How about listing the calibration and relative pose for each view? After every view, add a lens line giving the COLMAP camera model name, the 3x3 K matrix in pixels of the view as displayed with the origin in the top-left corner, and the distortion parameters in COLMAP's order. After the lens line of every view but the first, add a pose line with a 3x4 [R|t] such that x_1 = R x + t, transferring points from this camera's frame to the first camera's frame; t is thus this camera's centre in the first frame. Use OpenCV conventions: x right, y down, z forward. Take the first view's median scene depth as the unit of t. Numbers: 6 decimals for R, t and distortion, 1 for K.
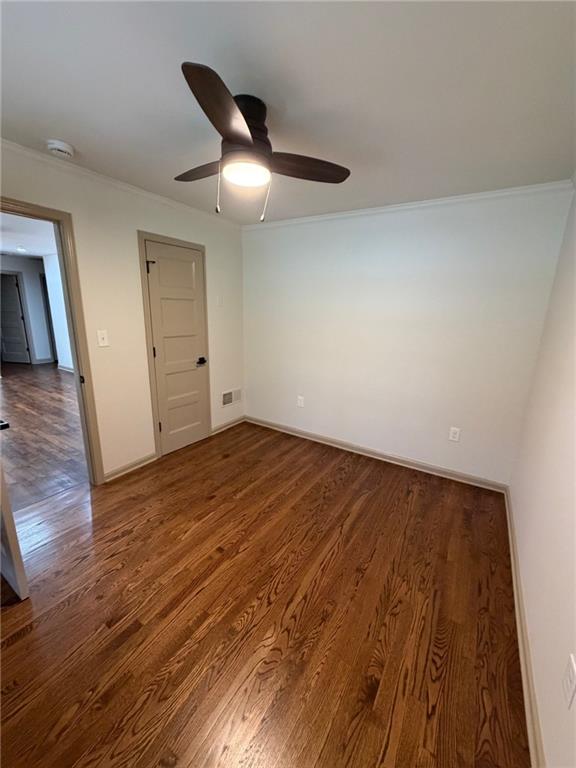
lens RADIAL K [[308.3, 0, 287.9], [0, 308.3, 384.0], [0, 0, 1]] dist [0.001816, 0.000370]
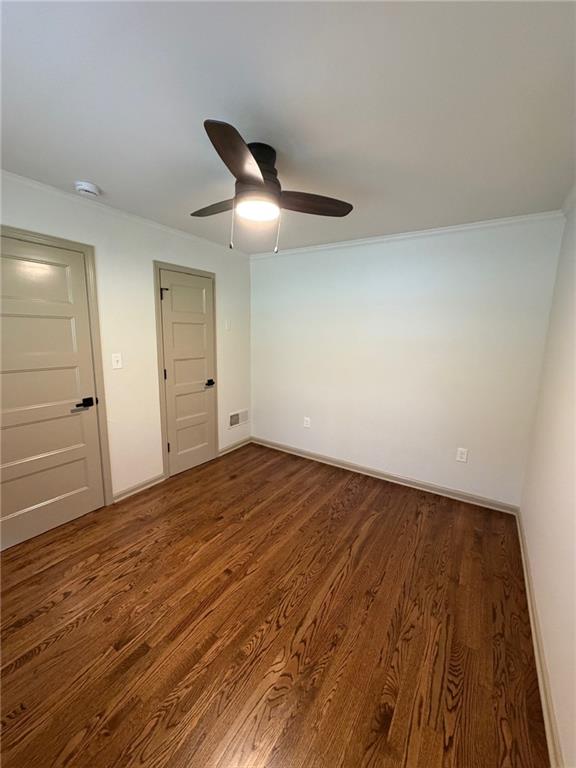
lens RADIAL K [[308.3, 0, 287.6], [0, 308.3, 384.4], [0, 0, 1]] dist [0.001816, 0.000370]
pose [[0.999876, -0.004152, -0.015213, -0.012097], [0.003049, 0.997411, -0.071841, 0.010289], [0.015472, 0.071786, 0.997300, -0.034314]]
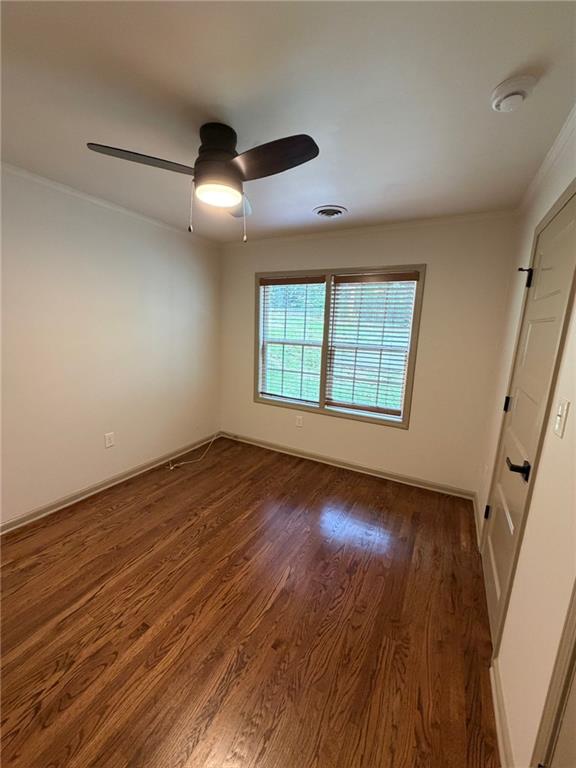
lens RADIAL K [[308.3, 0, 286.2], [0, 308.3, 382.6], [0, 0, 1]] dist [0.001816, 0.000370]
pose [[-0.995144, -0.059680, -0.078267, -0.272677], [-0.086870, 0.906411, 0.413367, -0.488296], [0.046273, 0.418159, -0.907195, 1.965971]]
